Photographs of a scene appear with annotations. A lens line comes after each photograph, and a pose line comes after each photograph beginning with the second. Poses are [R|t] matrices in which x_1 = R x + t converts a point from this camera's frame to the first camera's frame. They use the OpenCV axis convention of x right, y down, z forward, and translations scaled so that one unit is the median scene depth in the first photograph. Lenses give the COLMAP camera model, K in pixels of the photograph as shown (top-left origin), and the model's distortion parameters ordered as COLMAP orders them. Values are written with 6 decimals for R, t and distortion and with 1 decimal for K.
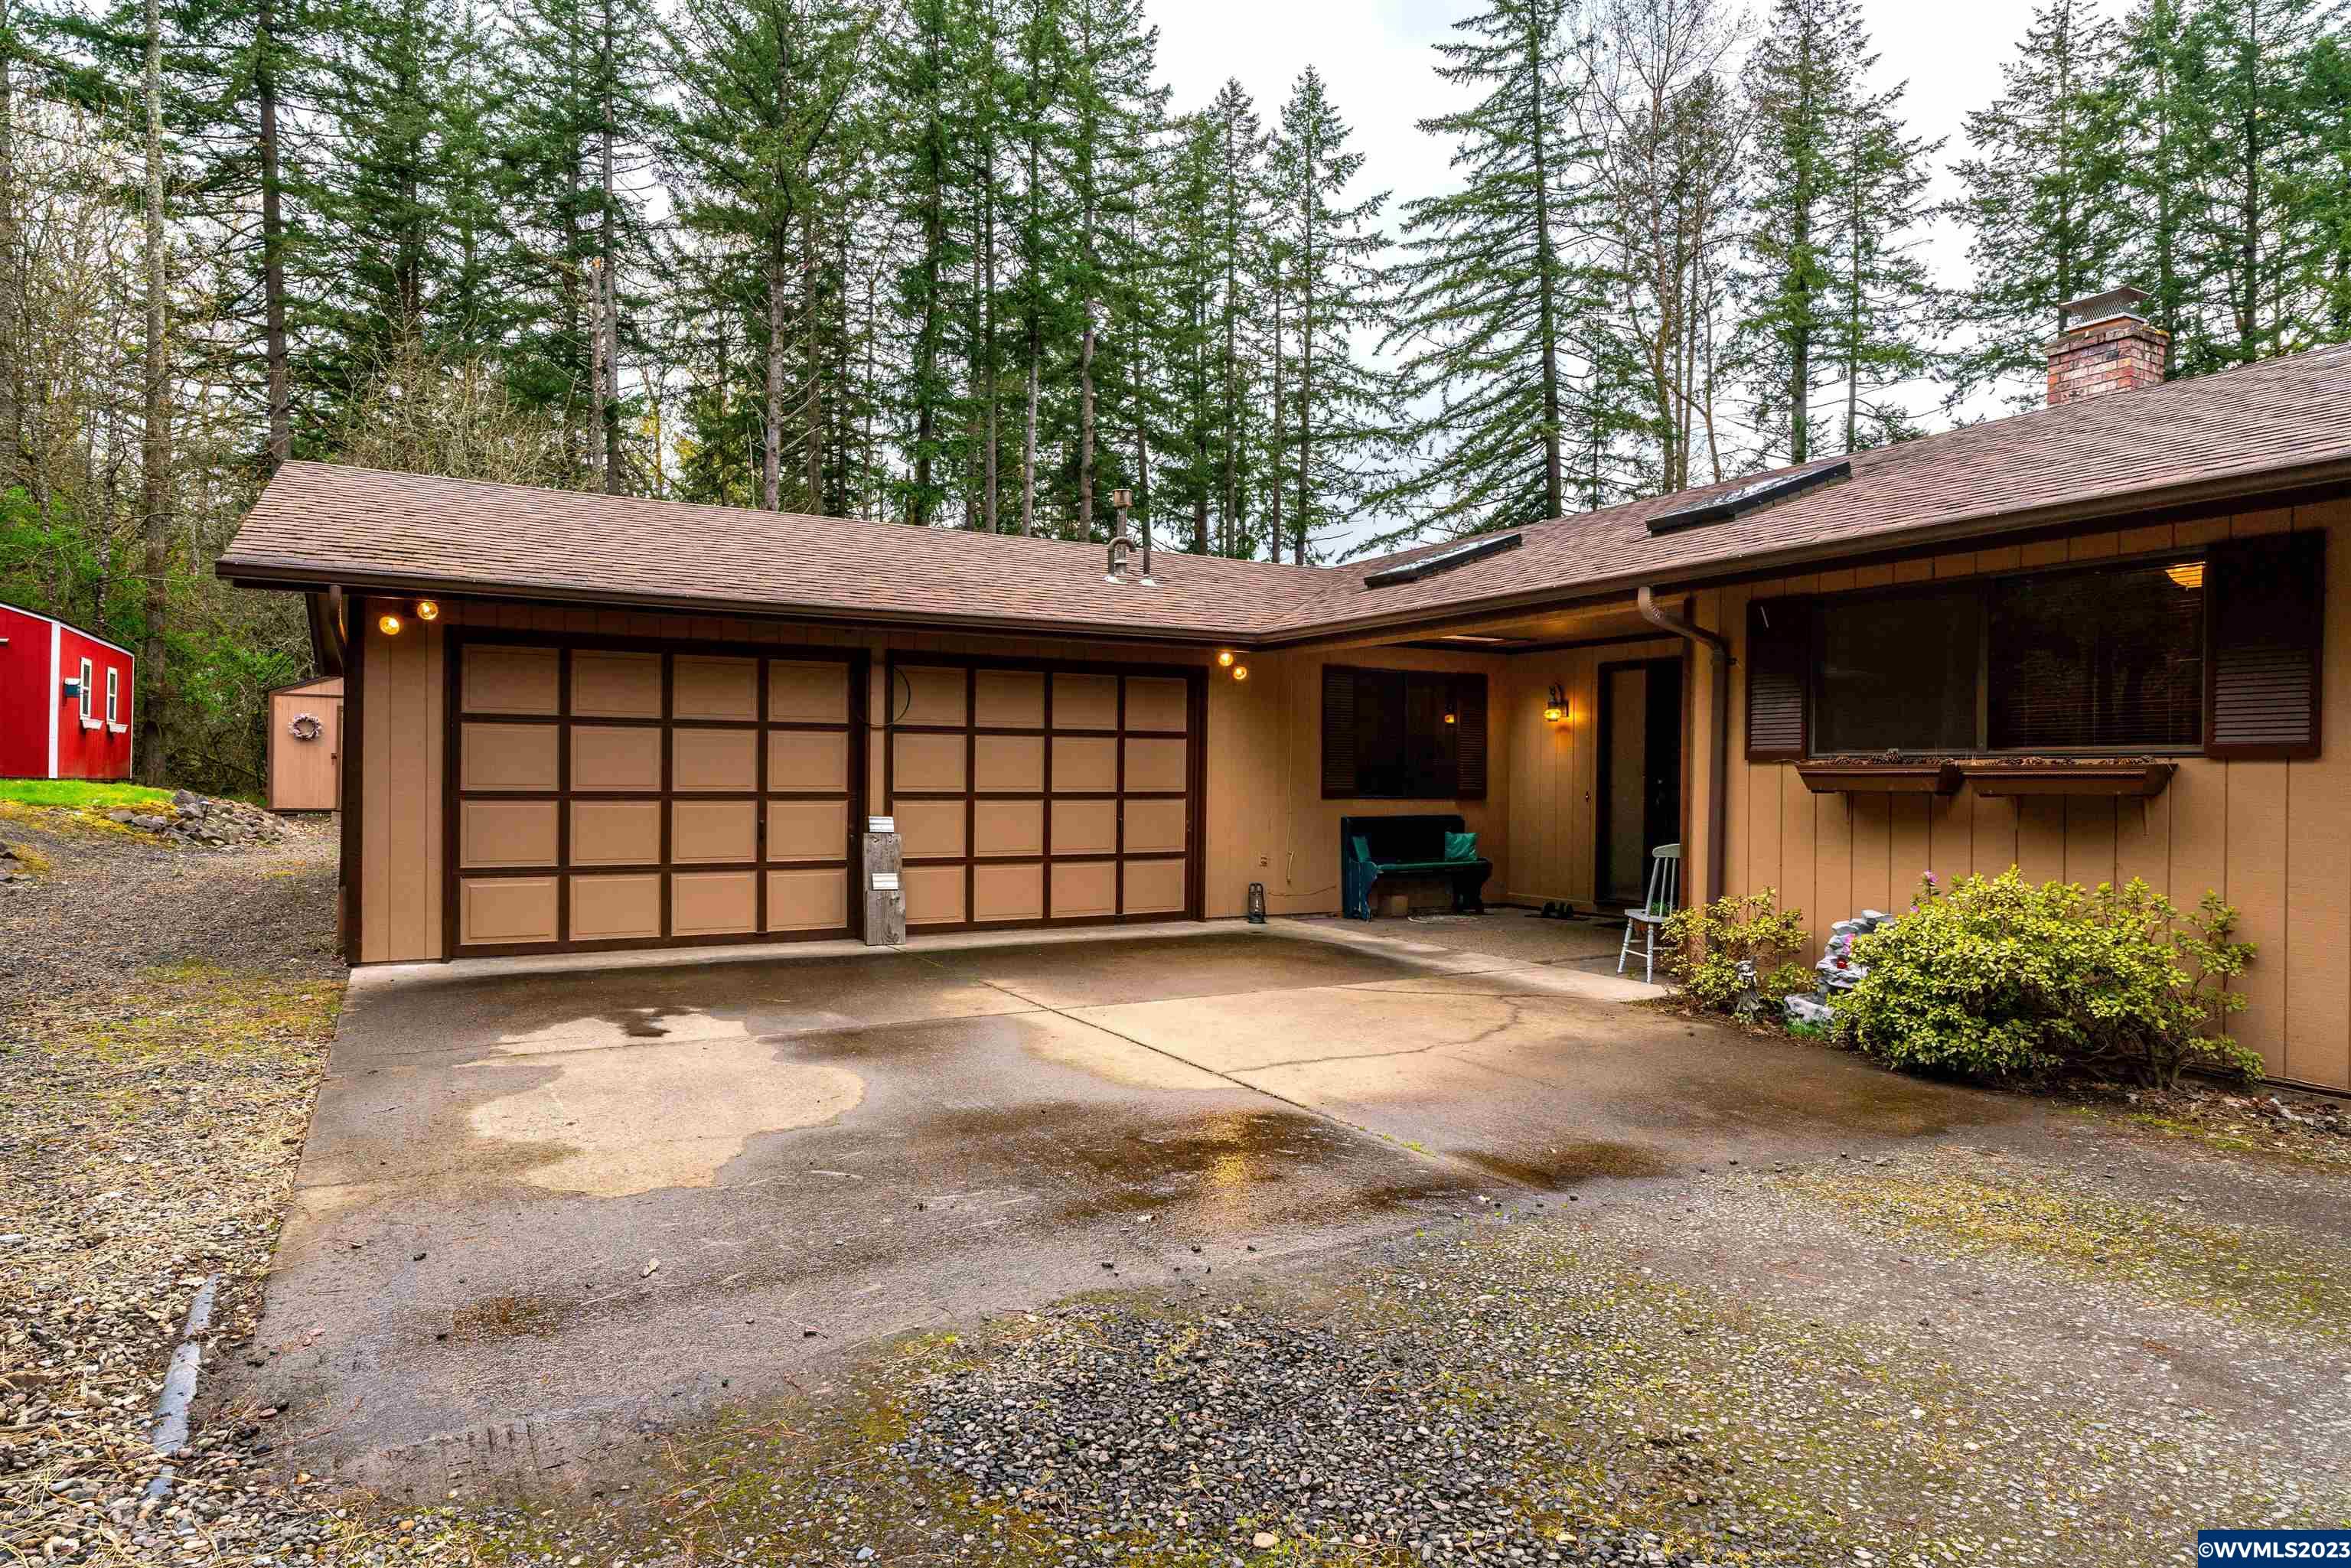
lens RADIAL K [[1324.7, 0, 1134.4], [0, 1324.7, 793.2], [0, 0, 1]] dist [0.006497, -0.002569]
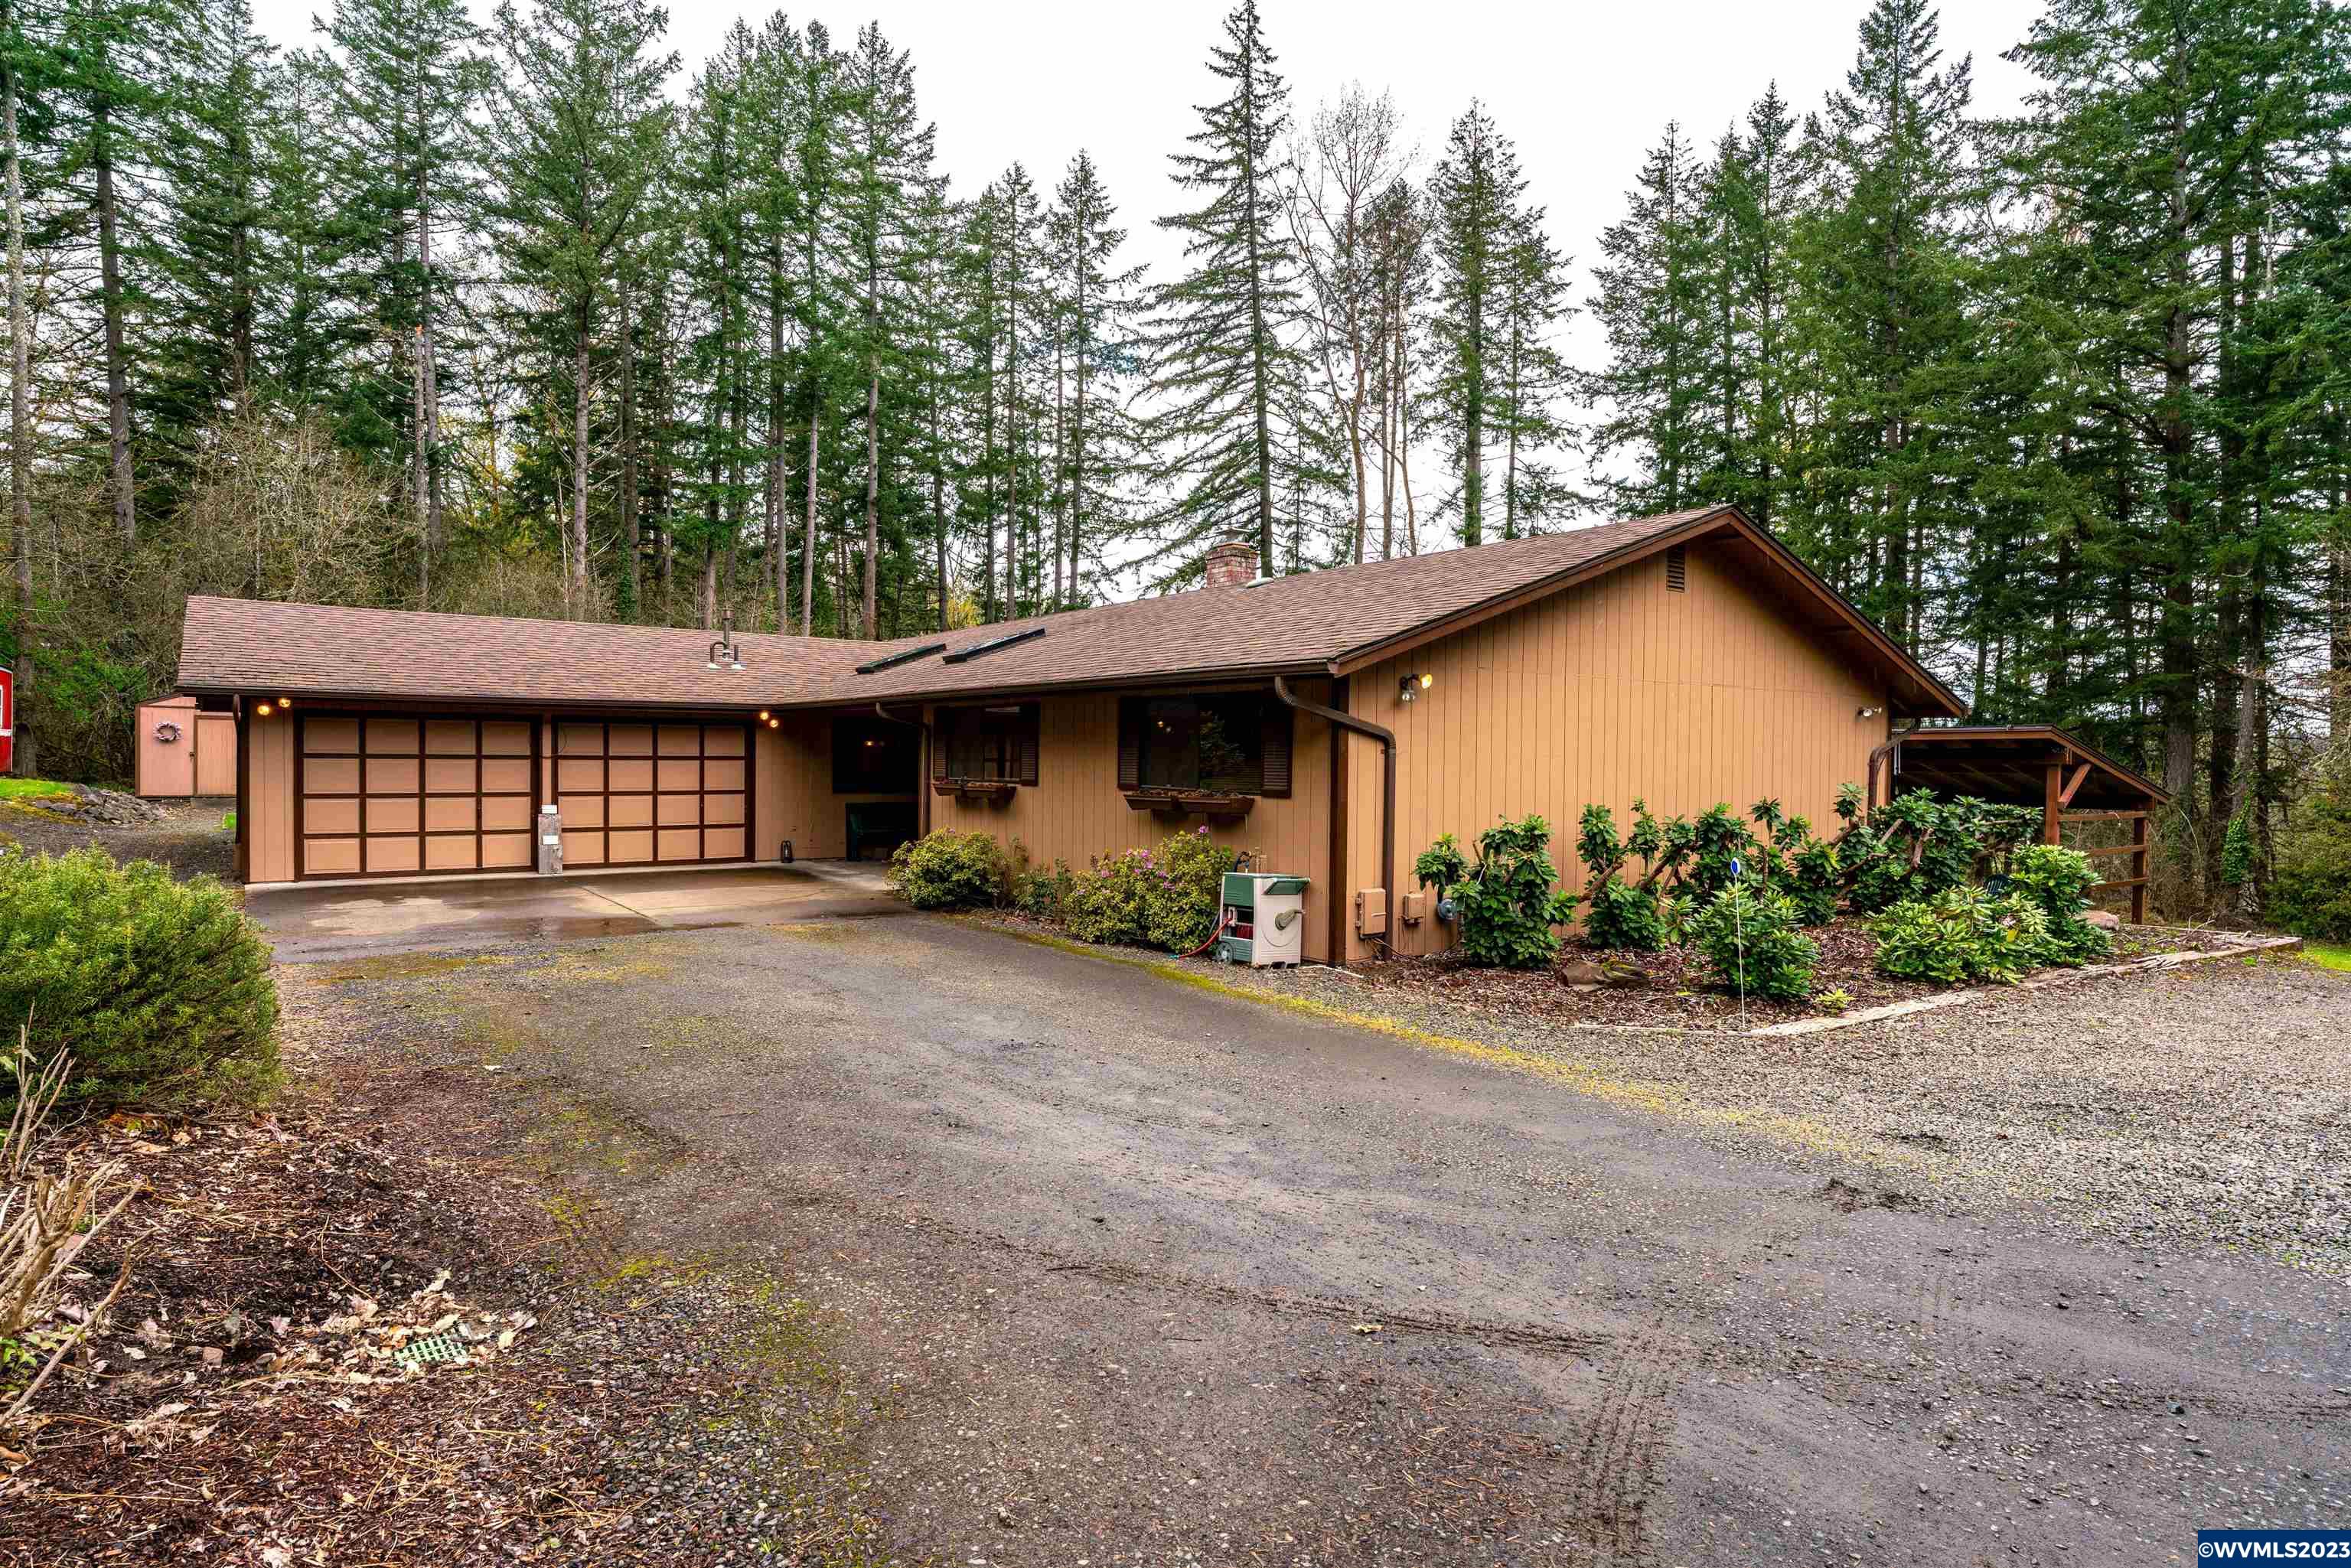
lens RADIAL K [[1268.1, 0, 1177.9], [0, 1268.1, 783.6], [0, 0, 1]] dist [0.003972, 0.004314]
pose [[0.990501, -0.001920, 0.137490, 0.074439], [0.000358, 0.999935, 0.011380, -0.005596], [-0.137503, -0.011223, 0.990438, -0.150575]]
